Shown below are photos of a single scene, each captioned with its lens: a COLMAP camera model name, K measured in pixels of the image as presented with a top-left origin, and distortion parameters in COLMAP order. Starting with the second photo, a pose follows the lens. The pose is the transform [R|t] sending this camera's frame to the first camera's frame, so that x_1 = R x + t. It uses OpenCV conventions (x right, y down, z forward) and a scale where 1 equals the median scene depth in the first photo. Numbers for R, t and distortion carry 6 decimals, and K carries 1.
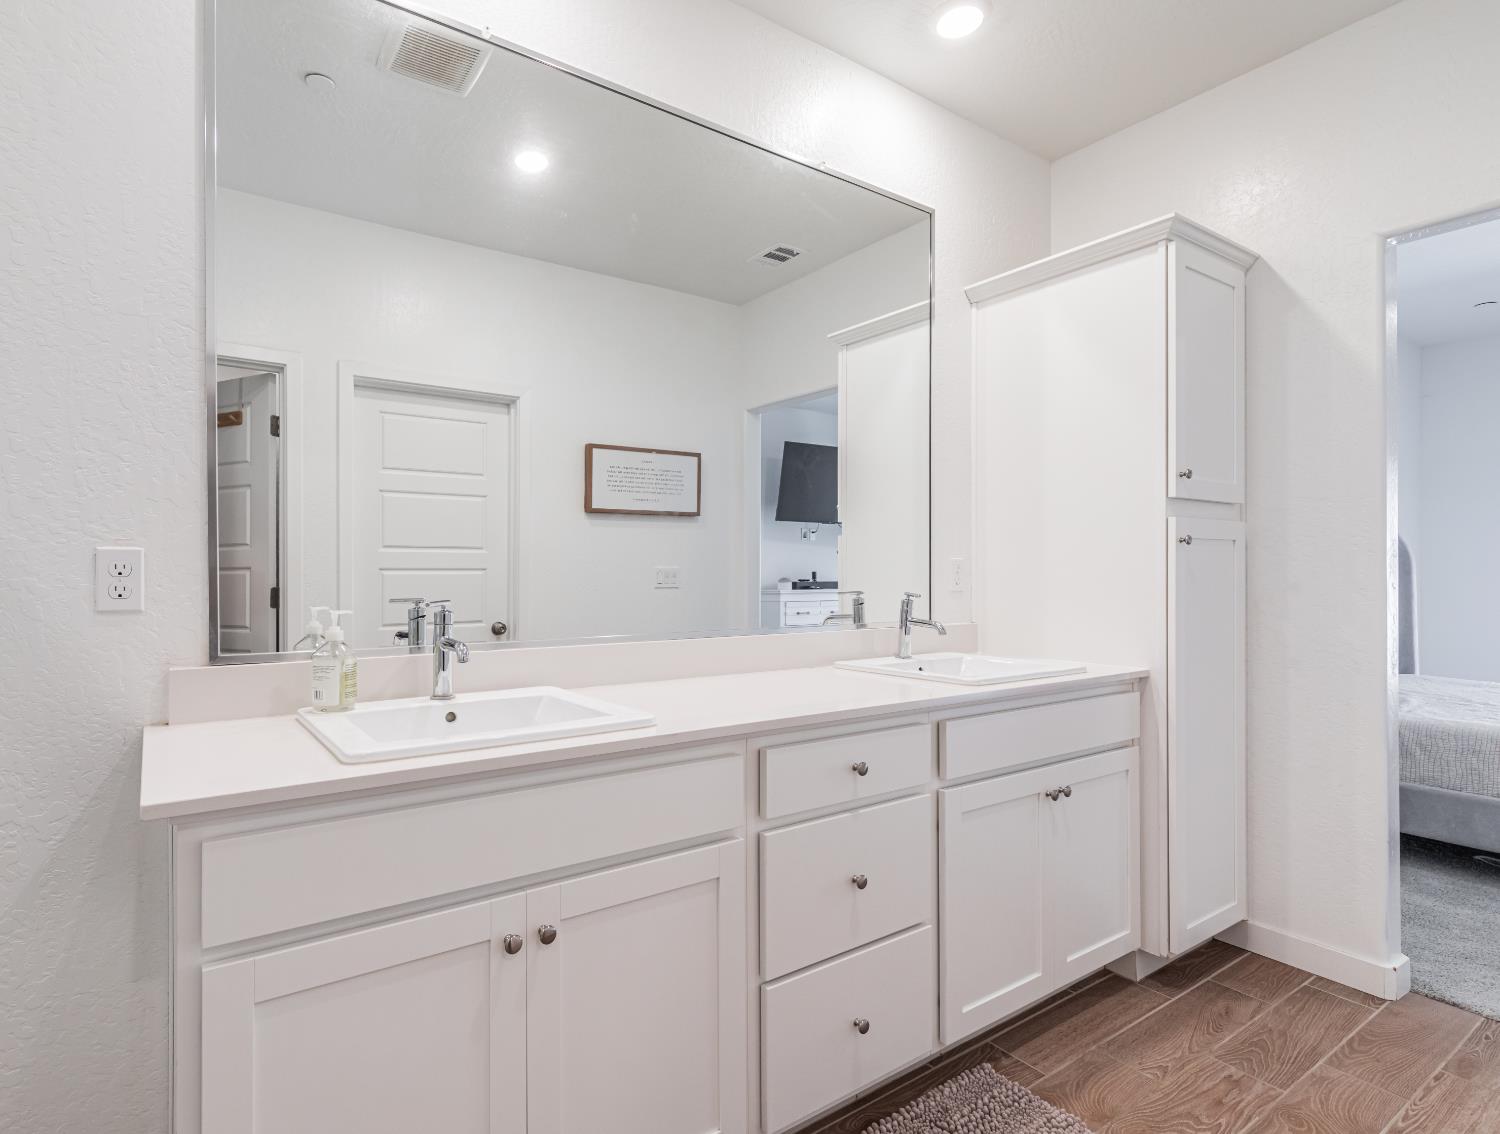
lens RADIAL K [[694.1, 0, 751.7], [0, 694.1, 571.5], [0, 0, 1]] dist [0.000354, 0.000072]
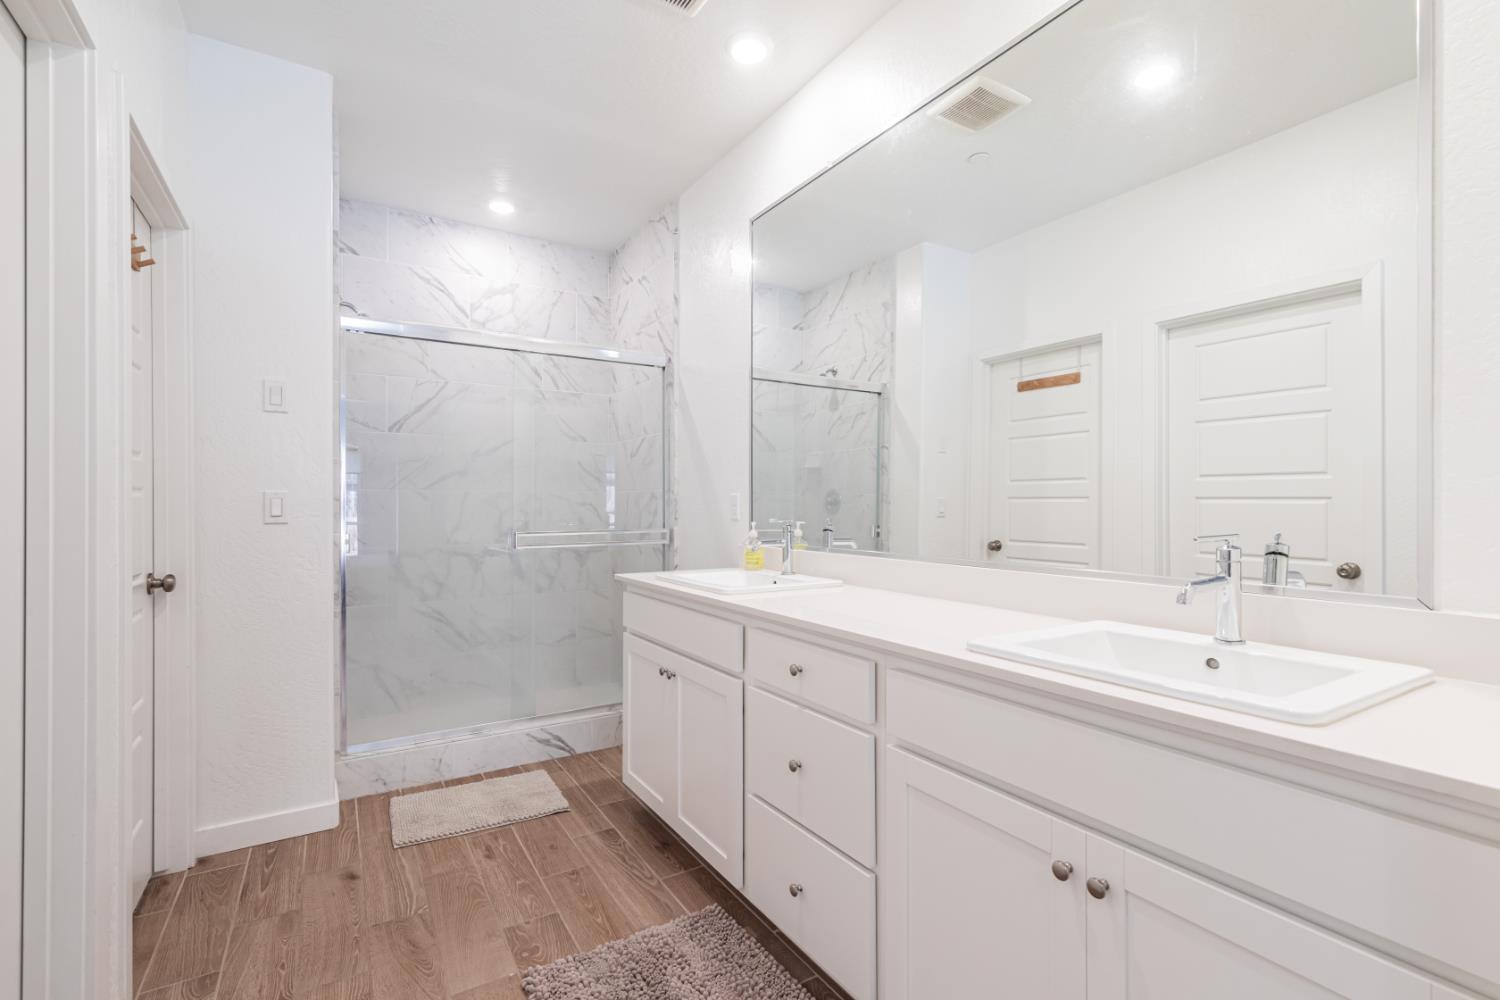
lens RADIAL K [[678.6, 0, 754.2], [0, 678.6, 503.4], [0, 0, 1]] dist [0.010143, -0.001946]
pose [[-0.004039, -0.002220, -0.999989, 1.229054], [0.005104, 0.999984, -0.002240, 0.006206], [0.999979, -0.005113, -0.004028, 0.886314]]
